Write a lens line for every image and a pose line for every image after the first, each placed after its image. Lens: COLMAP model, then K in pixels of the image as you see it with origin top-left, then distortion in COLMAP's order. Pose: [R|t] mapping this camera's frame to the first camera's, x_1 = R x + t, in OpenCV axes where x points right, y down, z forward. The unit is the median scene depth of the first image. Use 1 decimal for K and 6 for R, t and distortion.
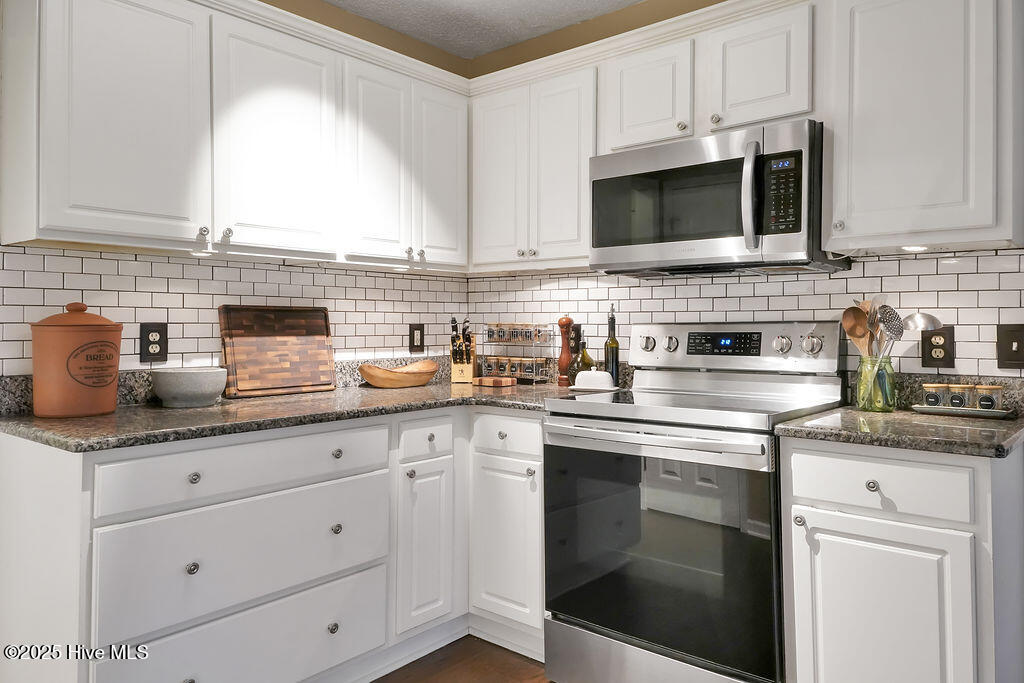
lens RADIAL K [[718.1, 0, 514.0], [0, 718.1, 318.5], [0, 0, 1]] dist [0.084894, -0.006158]
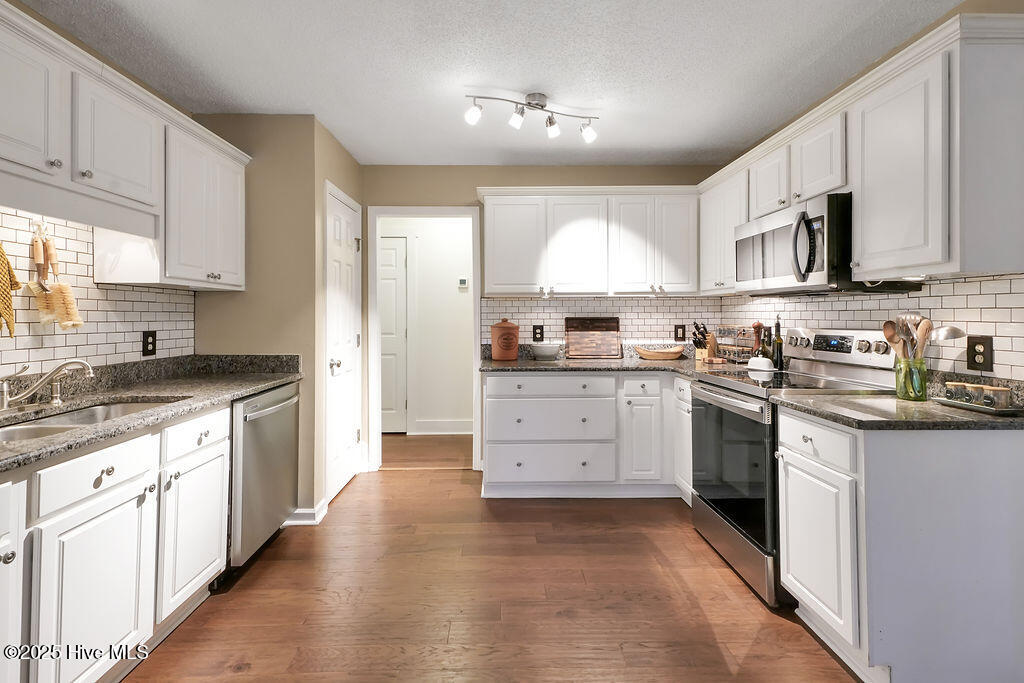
lens RADIAL K [[462.1, 0, 514.1], [0, 462.1, 311.9], [0, 0, 1]] dist [0.025673, -0.002432]
pose [[0.670887, -0.009494, -0.741499, 0.566635], [0.010249, 0.999941, -0.003531, -0.032097], [0.741489, -0.005231, 0.670945, -0.088098]]
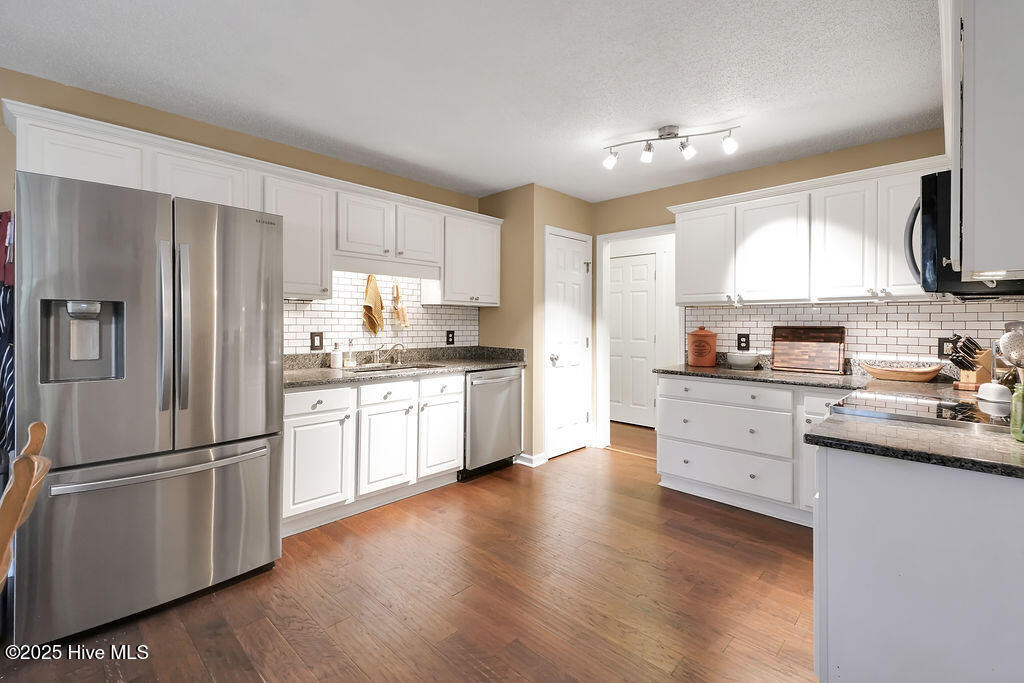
lens RADIAL K [[462.1, 0, 515.0], [0, 462.1, 320.9], [0, 0, 1]] dist [0.025673, -0.002432]
pose [[-0.046862, -0.006775, -0.998878, 1.004482], [0.003431, 0.999970, -0.006943, -0.026865], [0.998895, -0.003752, -0.046837, 0.309123]]
